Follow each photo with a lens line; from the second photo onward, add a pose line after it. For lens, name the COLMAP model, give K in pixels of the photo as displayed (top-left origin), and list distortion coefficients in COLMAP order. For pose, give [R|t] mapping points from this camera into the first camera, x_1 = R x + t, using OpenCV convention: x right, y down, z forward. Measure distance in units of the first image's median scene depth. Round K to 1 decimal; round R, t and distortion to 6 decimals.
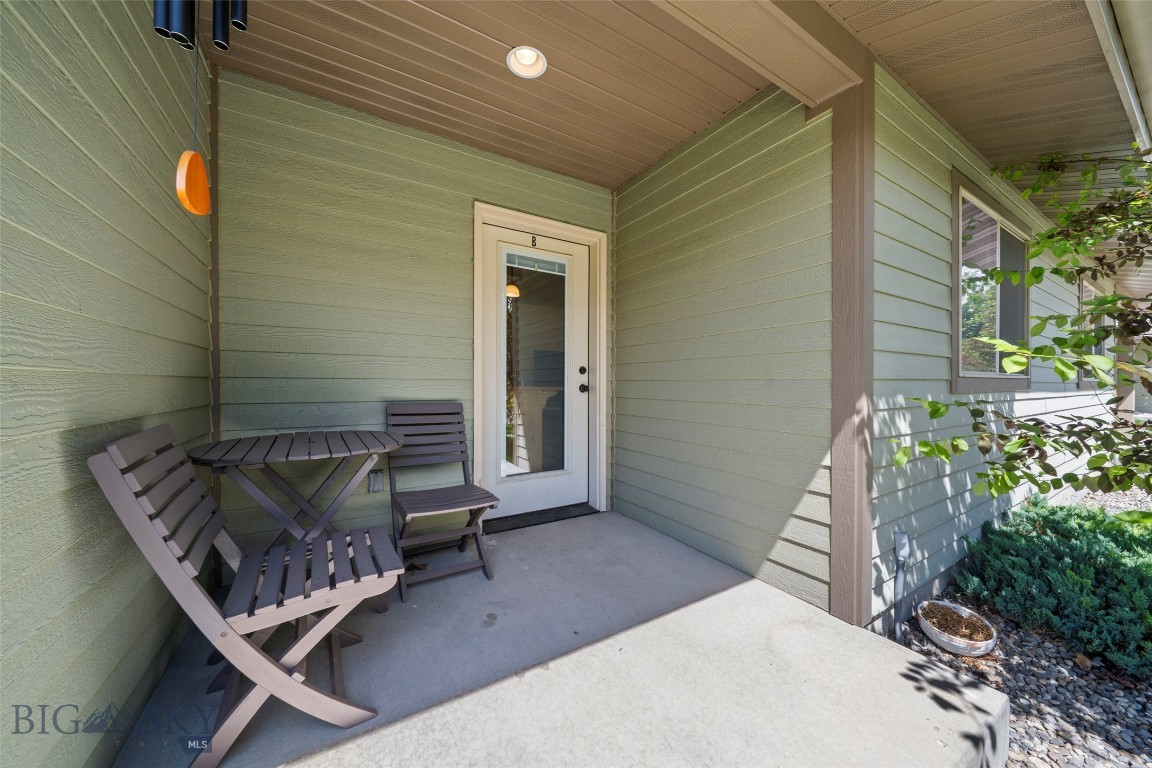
lens RADIAL K [[395.4, 0, 573.0], [0, 395.4, 380.9], [0, 0, 1]] dist [-0.006001, -0.000010]
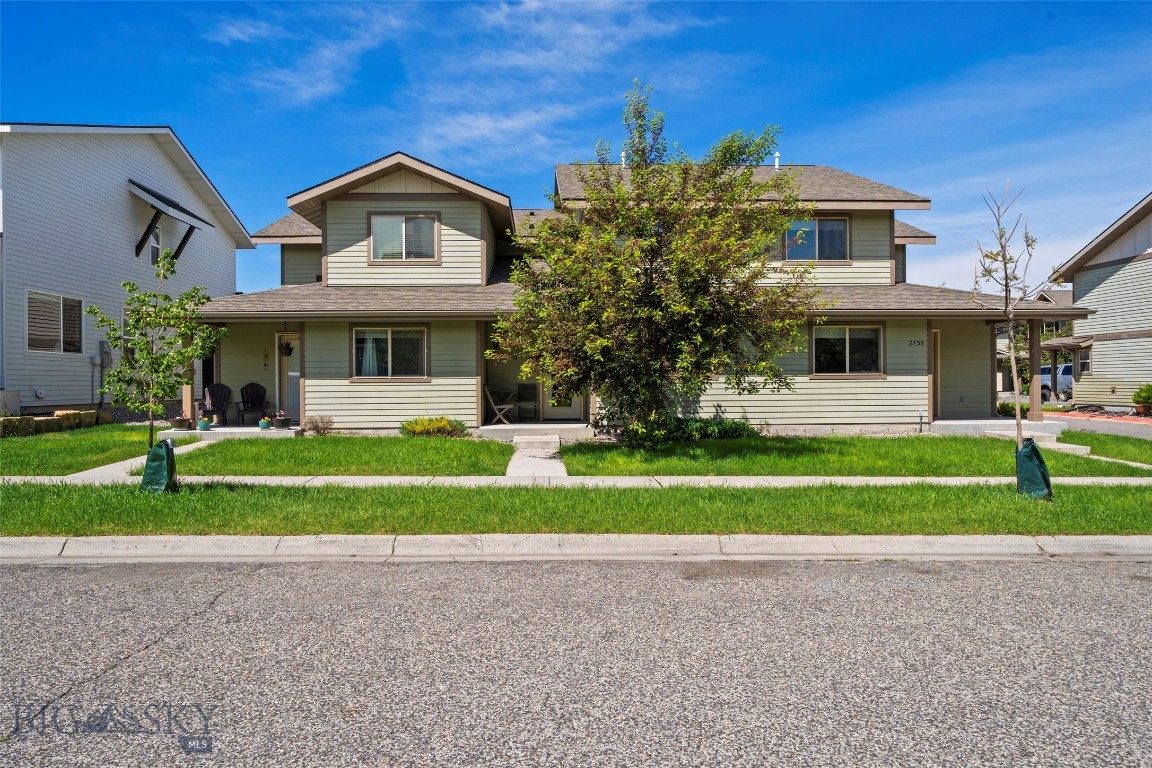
lens RADIAL K [[732.3, 0, 576.0], [0, 732.3, 384.0], [0, 0, 1]] dist [-0.001111, -0.005977]
pose [[0.884003, -0.006671, -0.467435, 2.737883], [0.013194, 0.999856, 0.010685, -0.015163], [0.467296, -0.015613, 0.883963, -4.126581]]
